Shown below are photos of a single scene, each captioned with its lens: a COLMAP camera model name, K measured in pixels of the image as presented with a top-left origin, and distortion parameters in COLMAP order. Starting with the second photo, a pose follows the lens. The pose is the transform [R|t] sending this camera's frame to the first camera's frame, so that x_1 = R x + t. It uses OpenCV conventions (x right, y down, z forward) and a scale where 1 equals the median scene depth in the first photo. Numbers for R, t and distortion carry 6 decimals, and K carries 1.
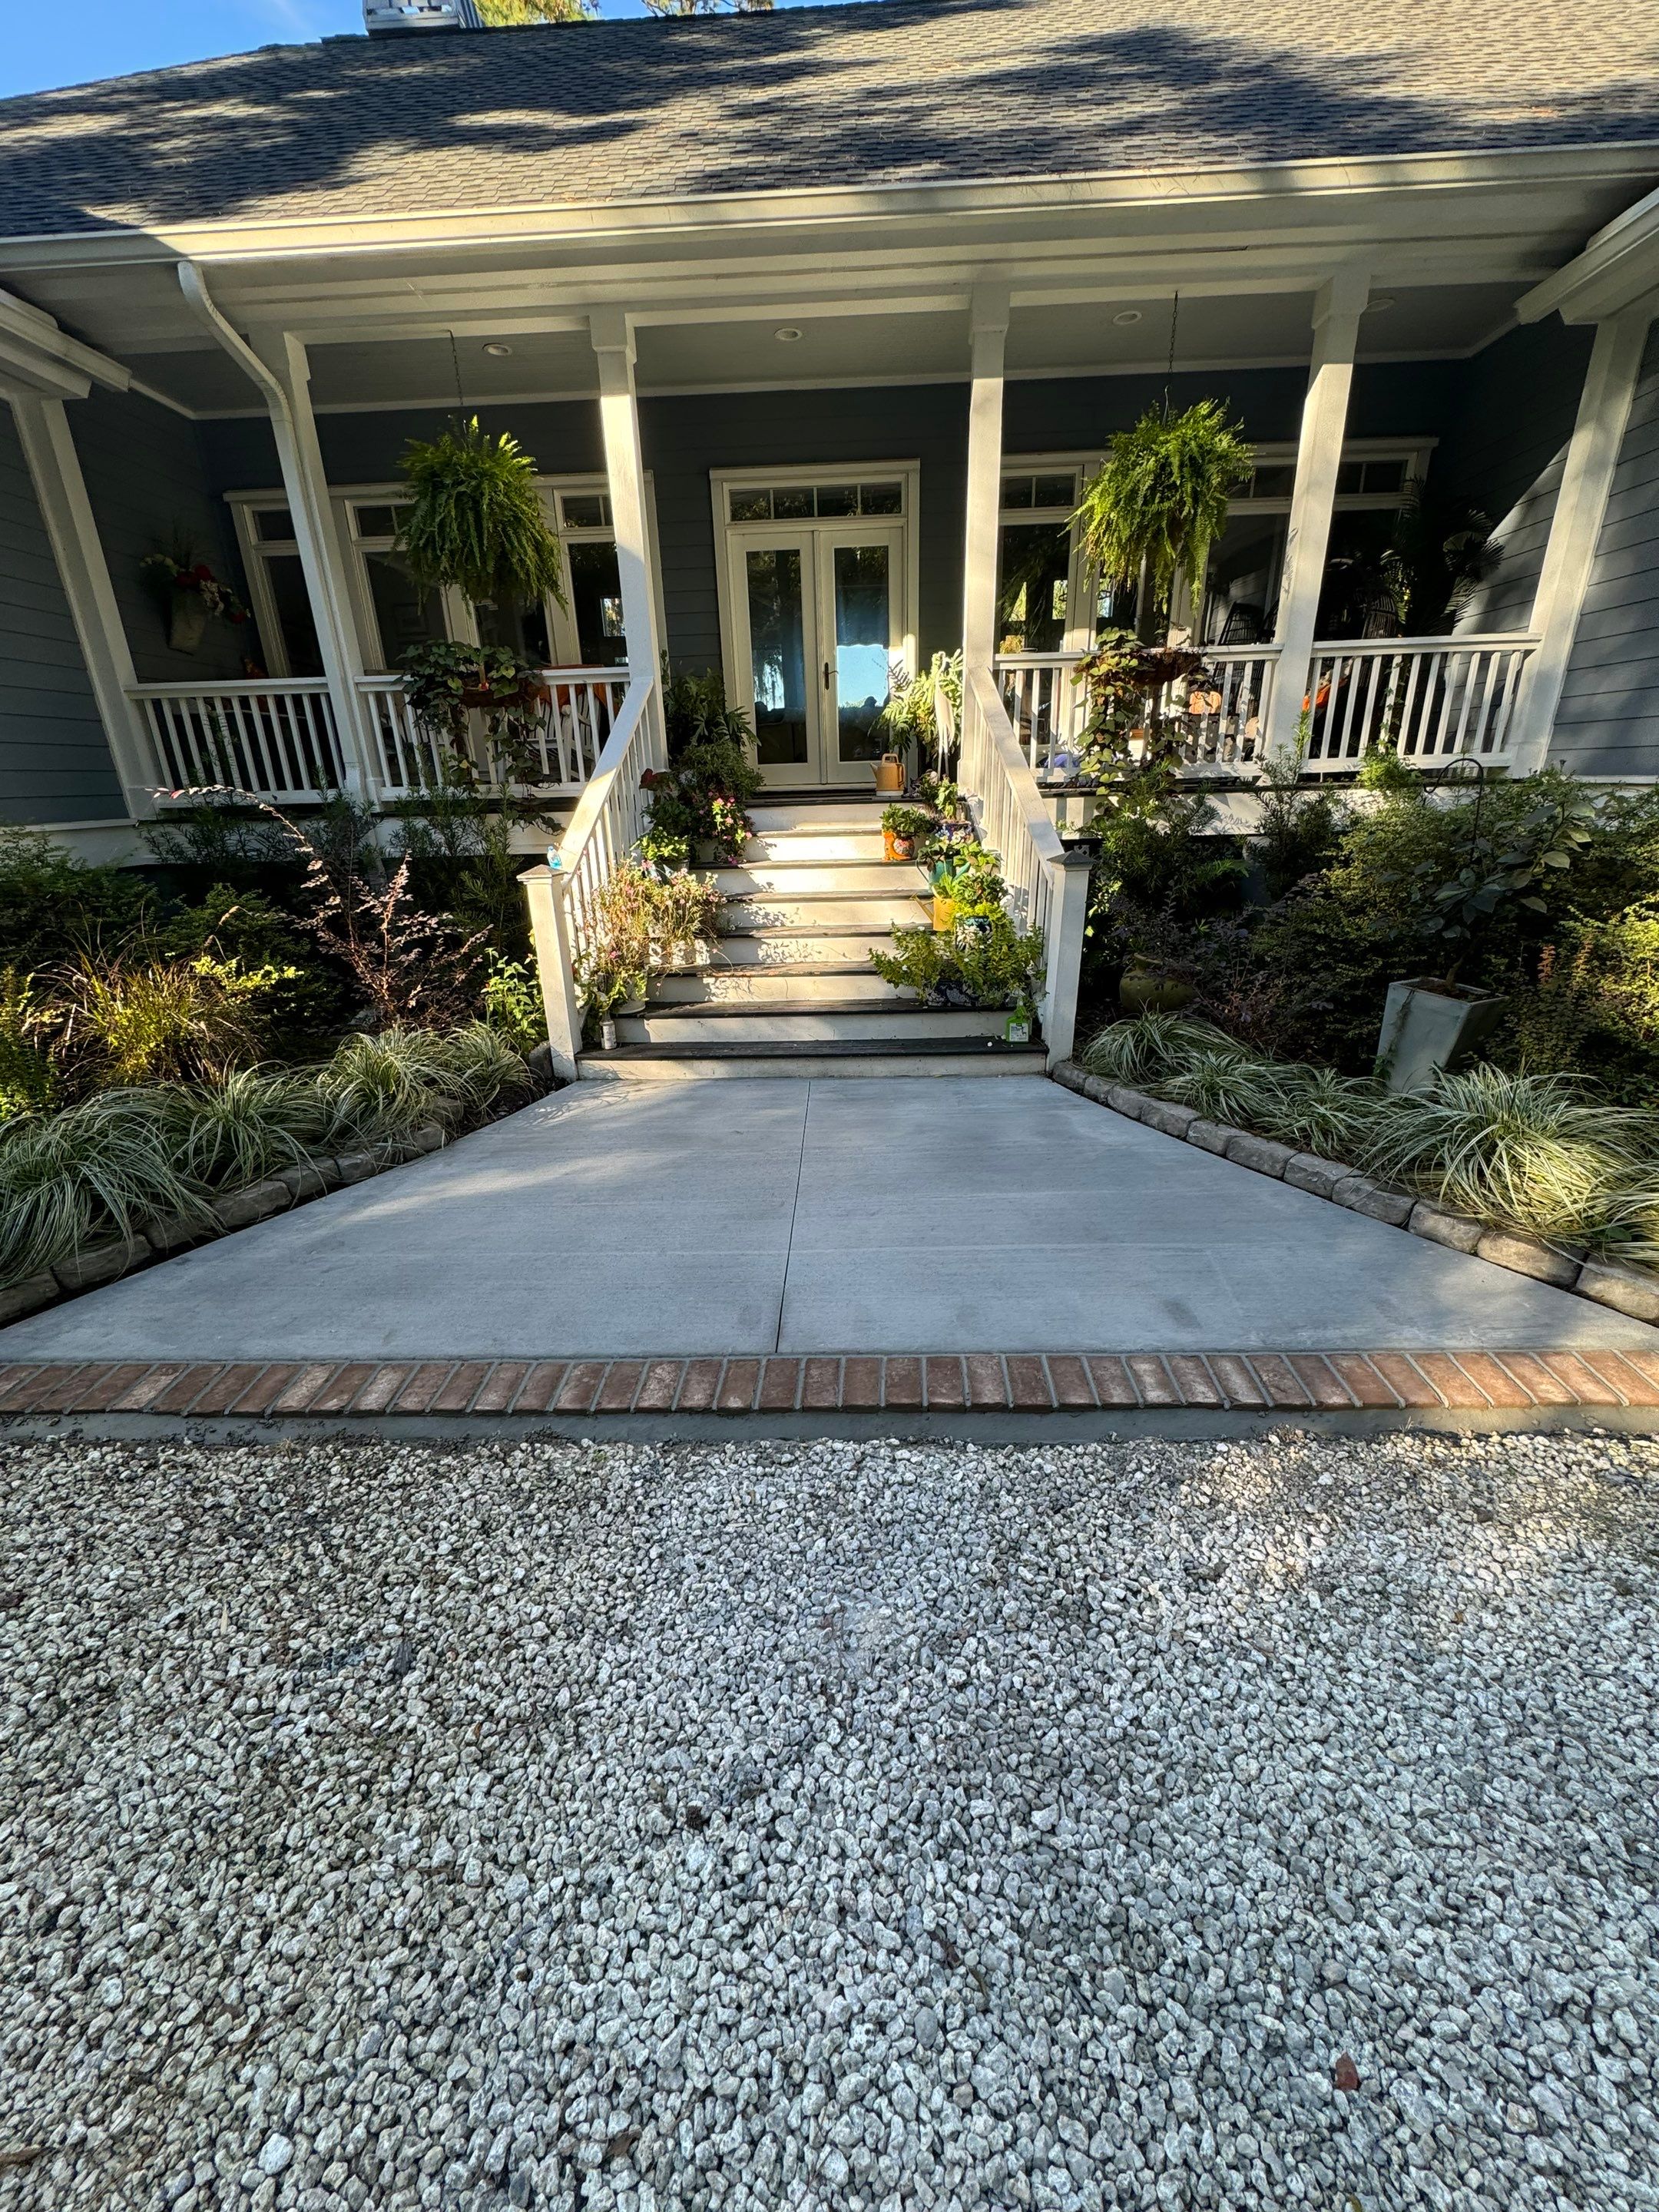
lens RADIAL K [[890.3, 0, 829.5], [0, 890.3, 1106.0], [0, 0, 1]] dist [-0.000684, -0.000067]
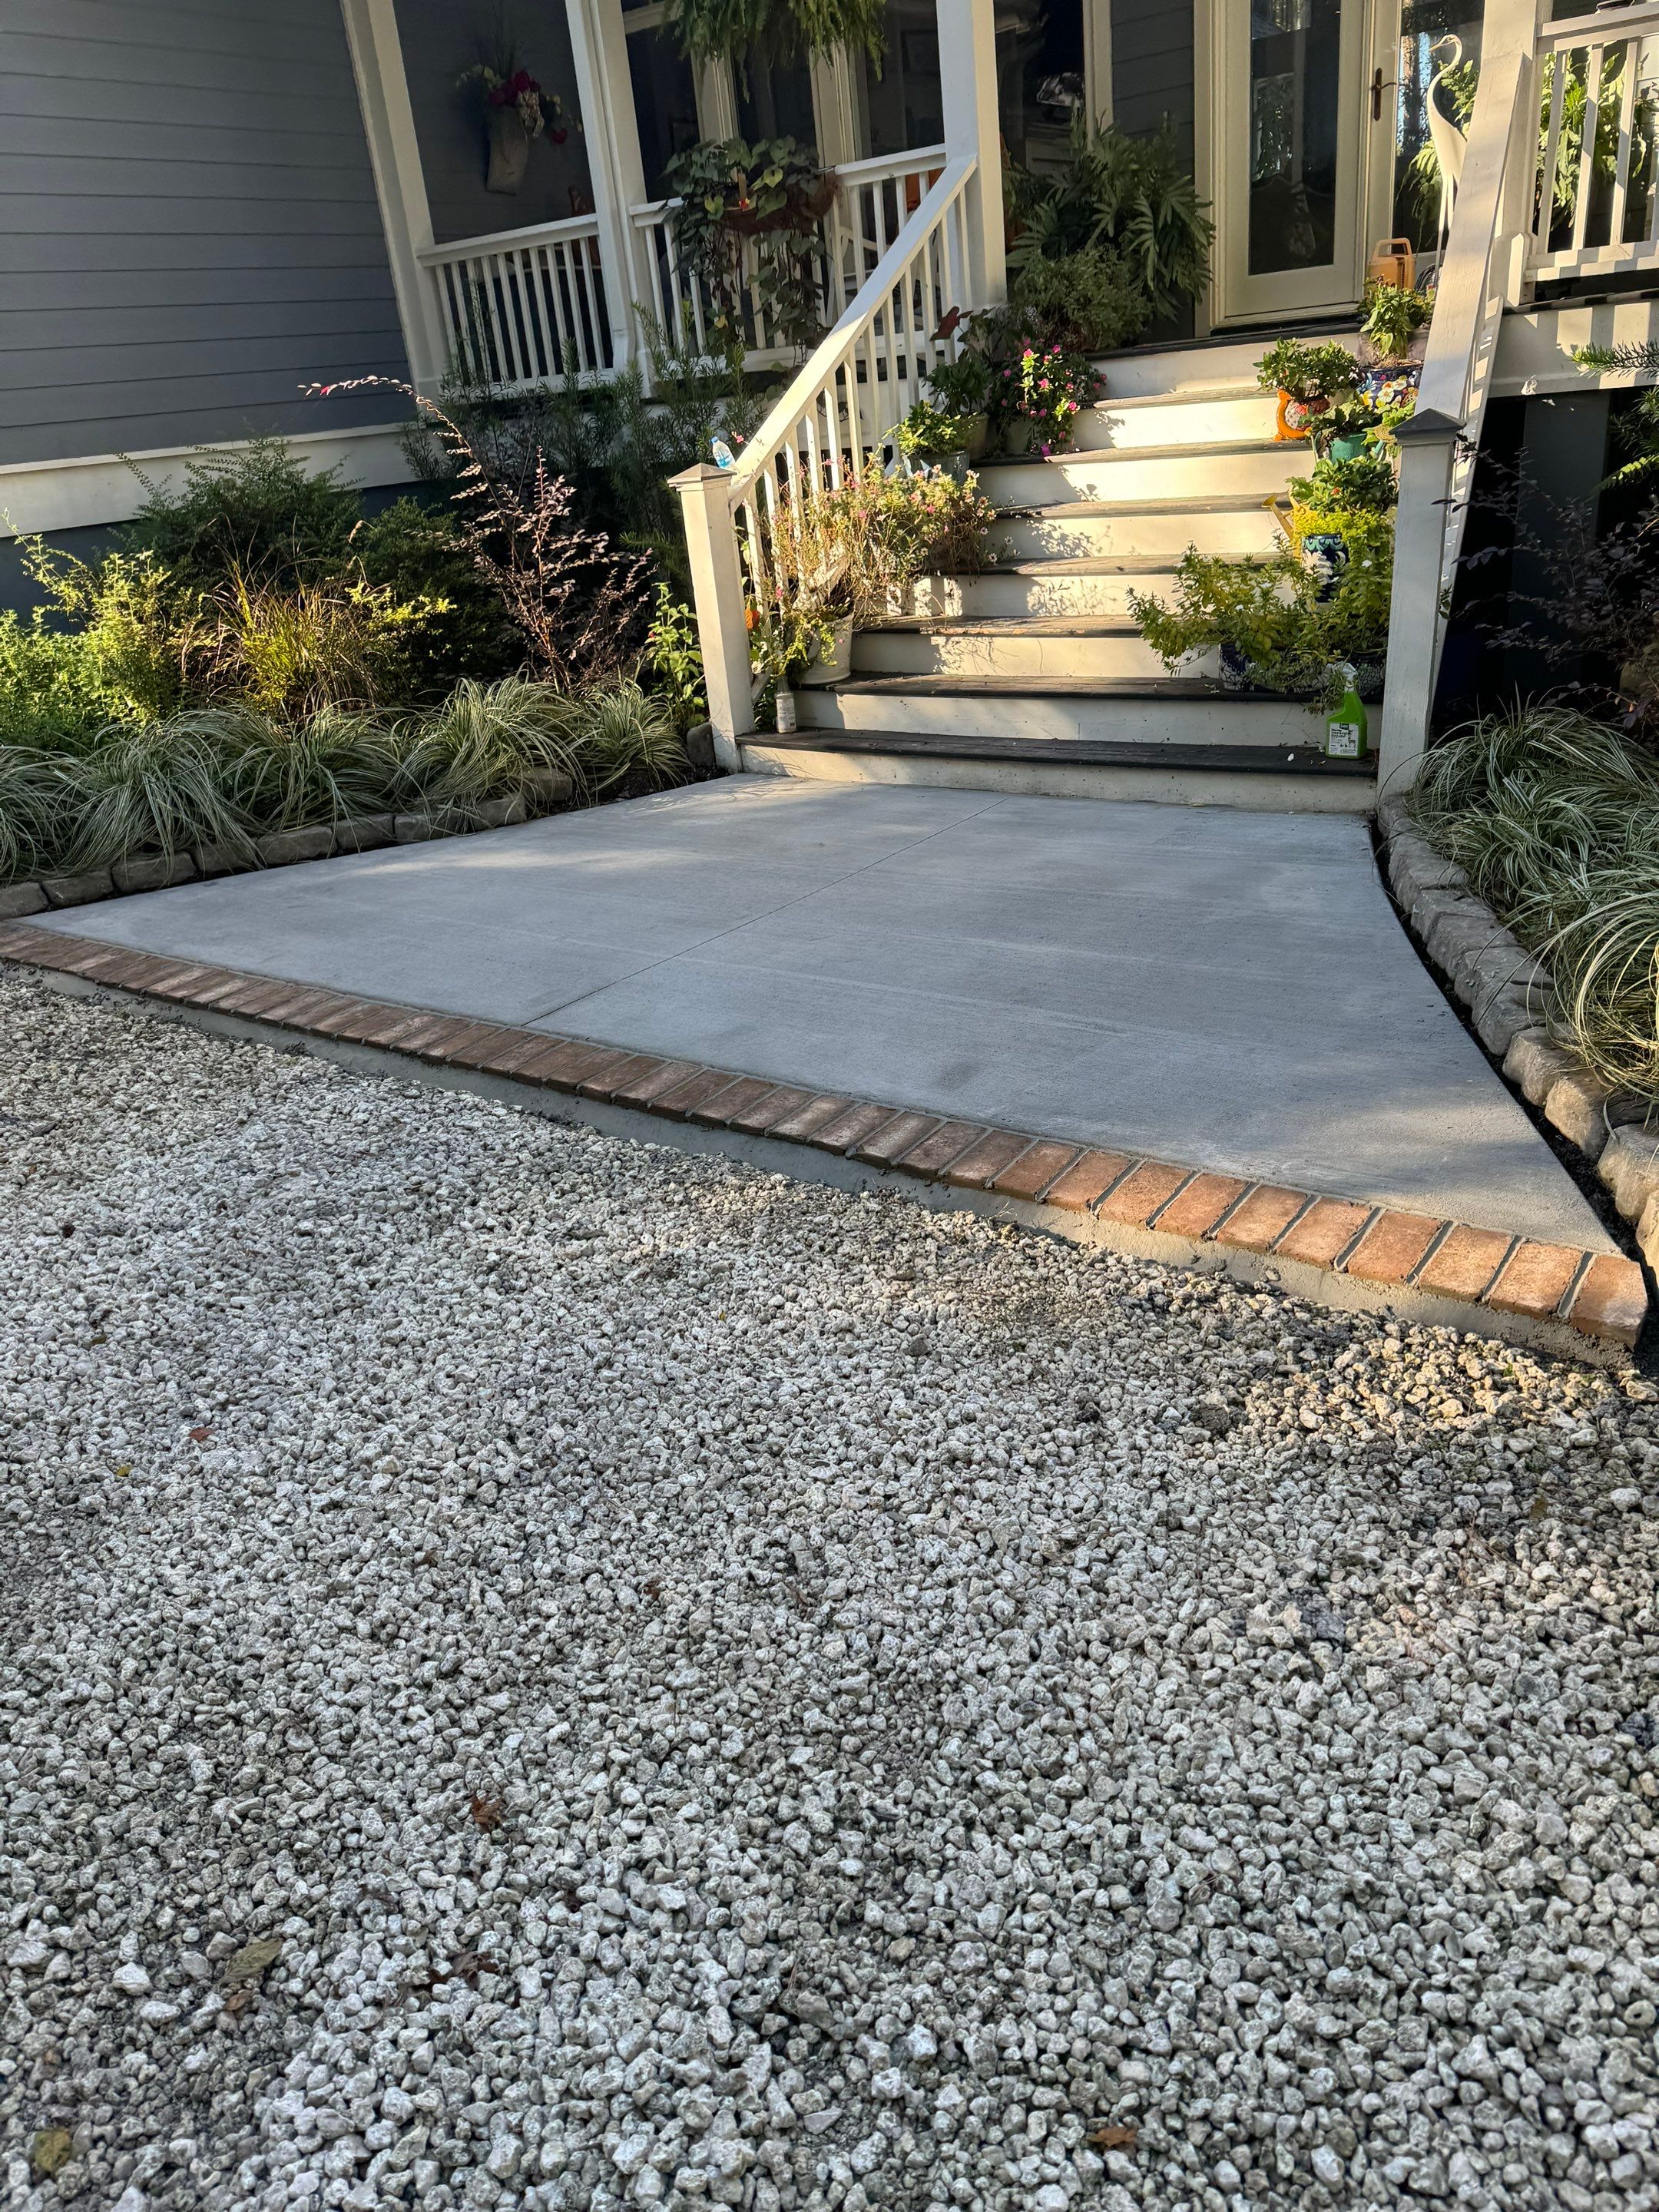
lens RADIAL K [[1642.6, 0, 829.5], [0, 1642.6, 1106.0], [0, 0, 1]] dist [0.123932, -0.151127]
pose [[0.812725, 0.184482, -0.552671, 0.665394], [-0.131774, 0.982171, 0.134070, 0.056628], [0.567551, -0.036134, 0.822545, -0.108445]]
